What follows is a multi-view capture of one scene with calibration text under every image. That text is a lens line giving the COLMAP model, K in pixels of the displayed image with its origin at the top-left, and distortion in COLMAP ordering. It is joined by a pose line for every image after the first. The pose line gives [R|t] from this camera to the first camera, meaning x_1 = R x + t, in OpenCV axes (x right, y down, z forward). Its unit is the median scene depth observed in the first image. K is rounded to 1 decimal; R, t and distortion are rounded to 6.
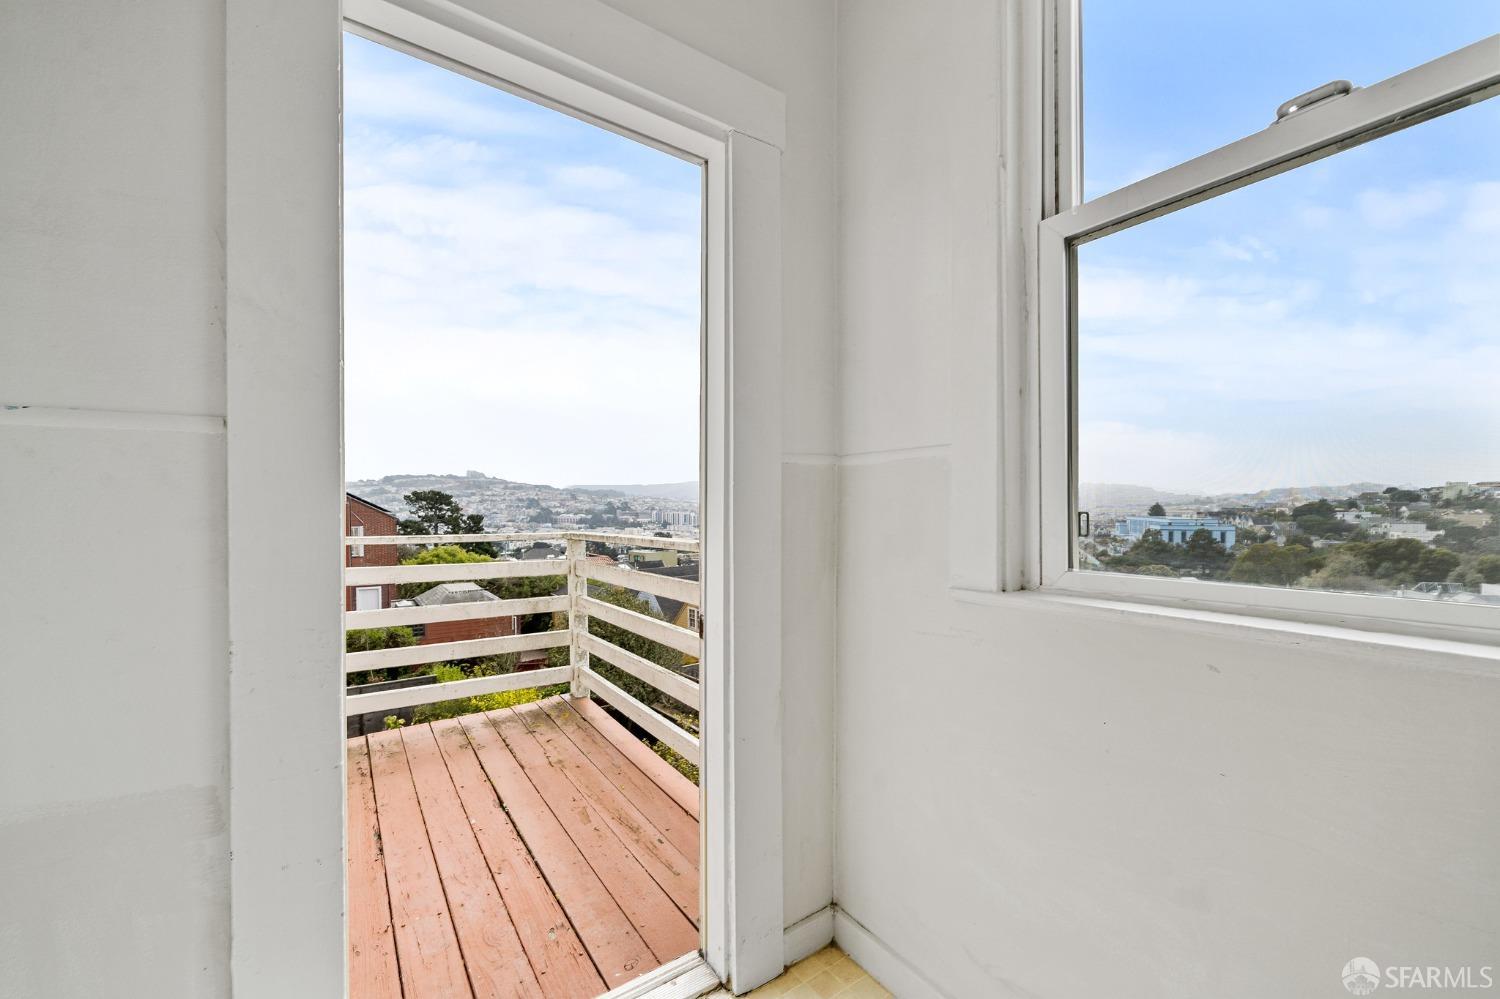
lens RADIAL K [[588.7, 0, 756.9], [0, 588.7, 510.4], [0, 0, 1]] dist [-0.002045, -0.000234]
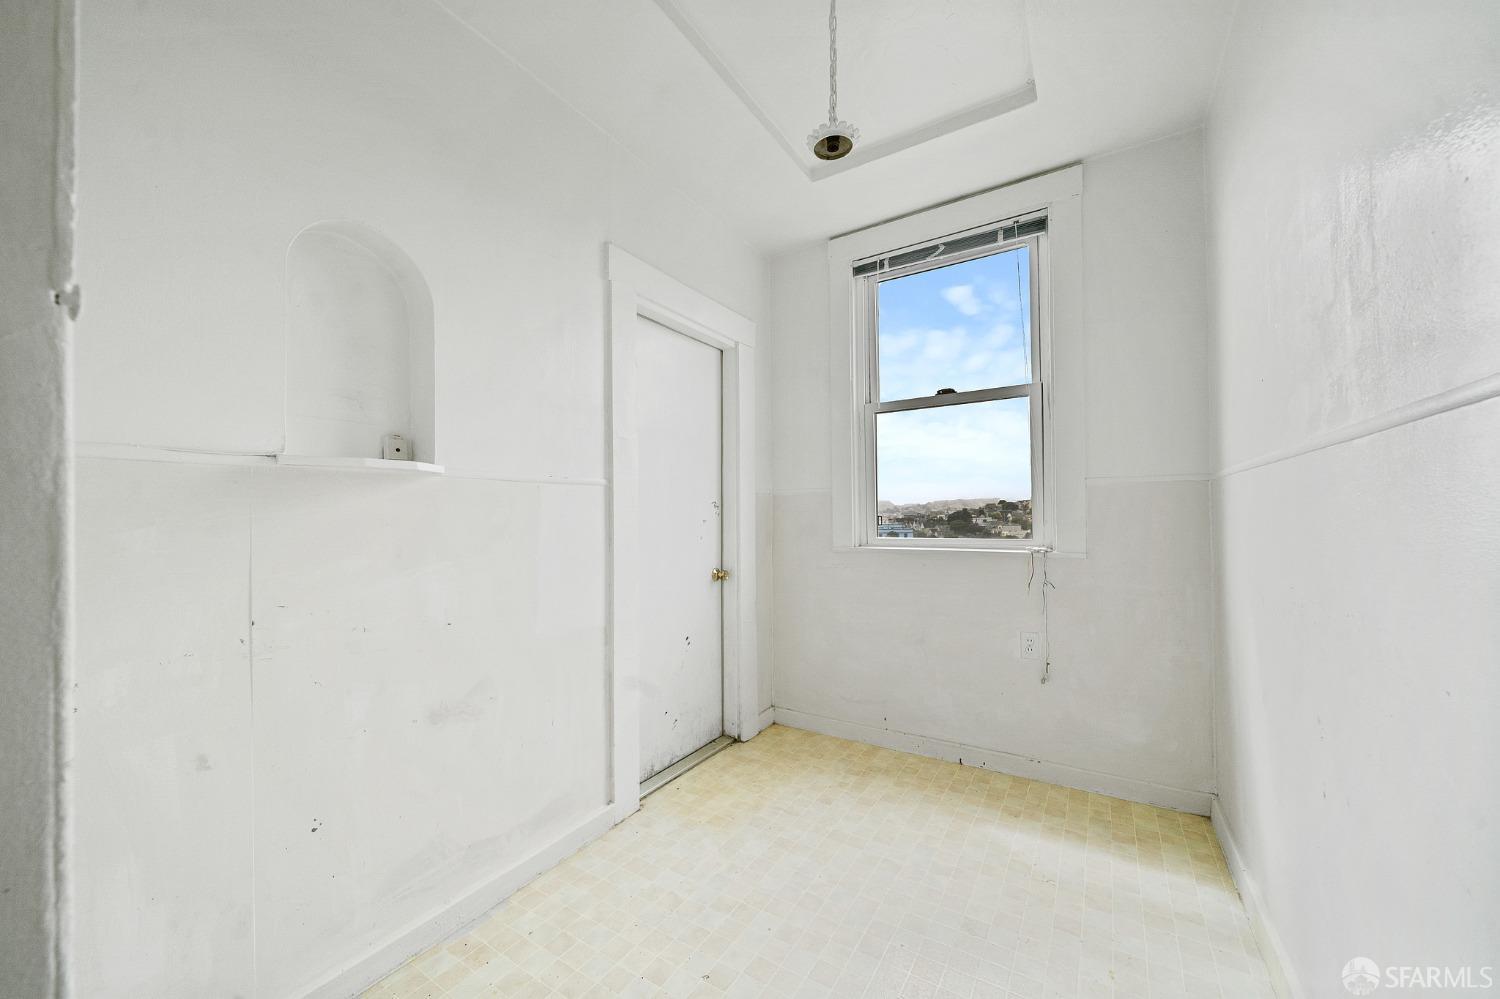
lens RADIAL K [[556.4, 0, 743.3], [0, 556.4, 507.7], [0, 0, 1]] dist [-0.001934, 0.000230]
pose [[0.925756, -0.001328, 0.378118, -0.761634], [0.009502, 0.999760, -0.019752, 0.009182], [-0.378001, 0.021878, 0.925546, -0.851321]]
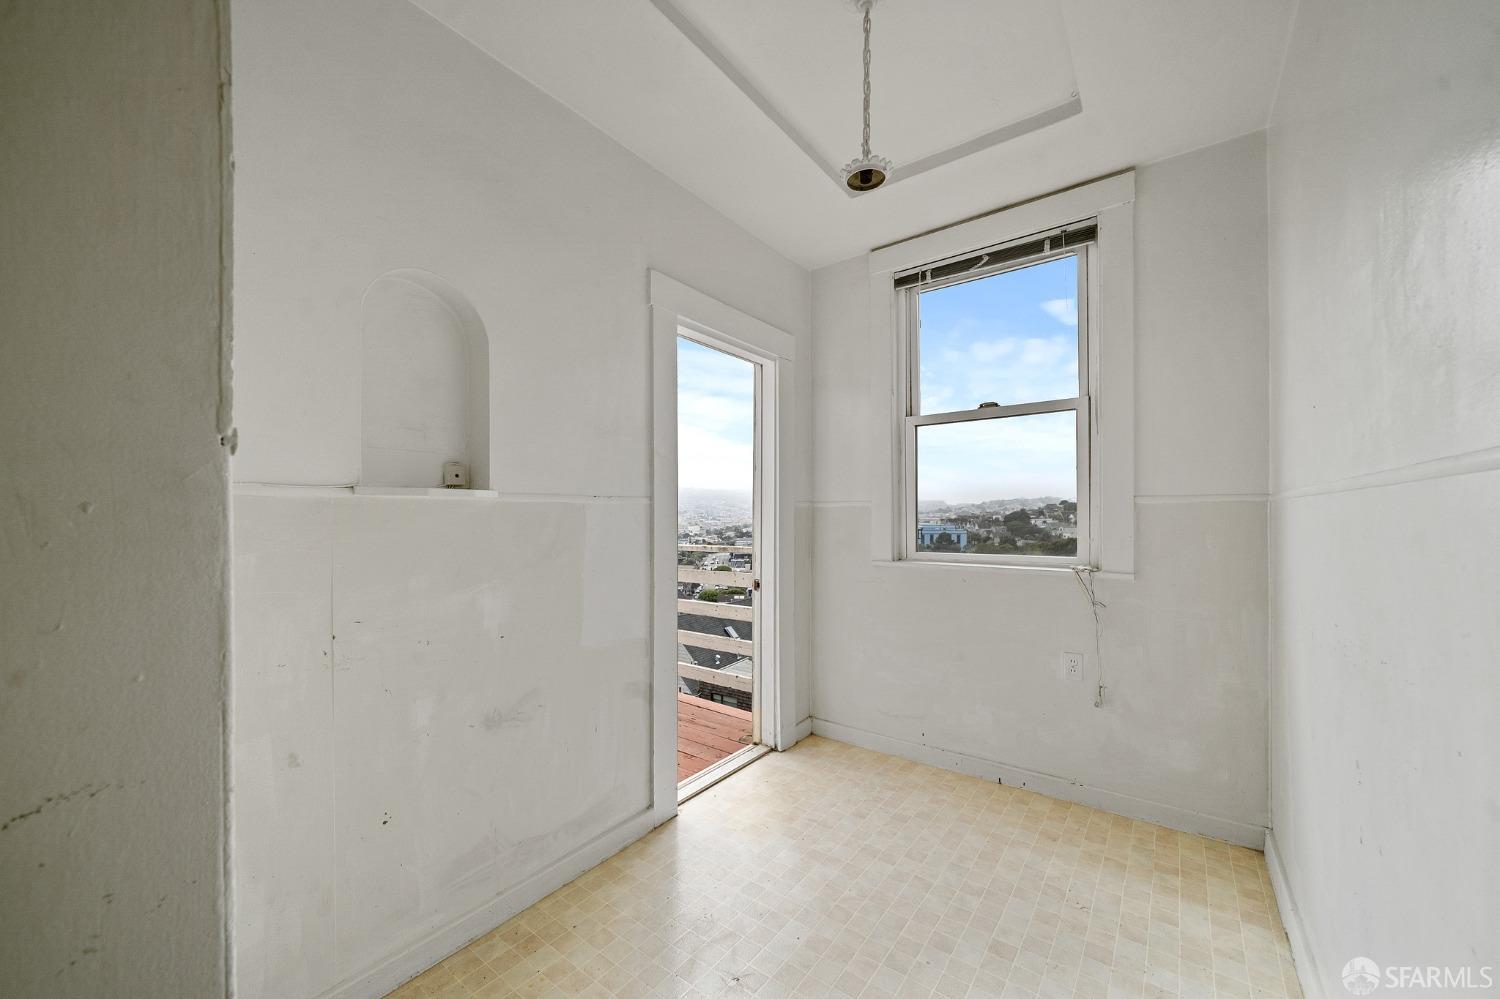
lens RADIAL K [[564.6, 0, 744.2], [0, 564.6, 511.3], [0, 0, 1]] dist [-0.001434, -0.000322]
pose [[0.953000, 0.001565, 0.302966, -0.757936], [0.002079, 0.999929, -0.011704, -0.039579], [-0.302963, 0.011783, 0.952929, -0.913564]]
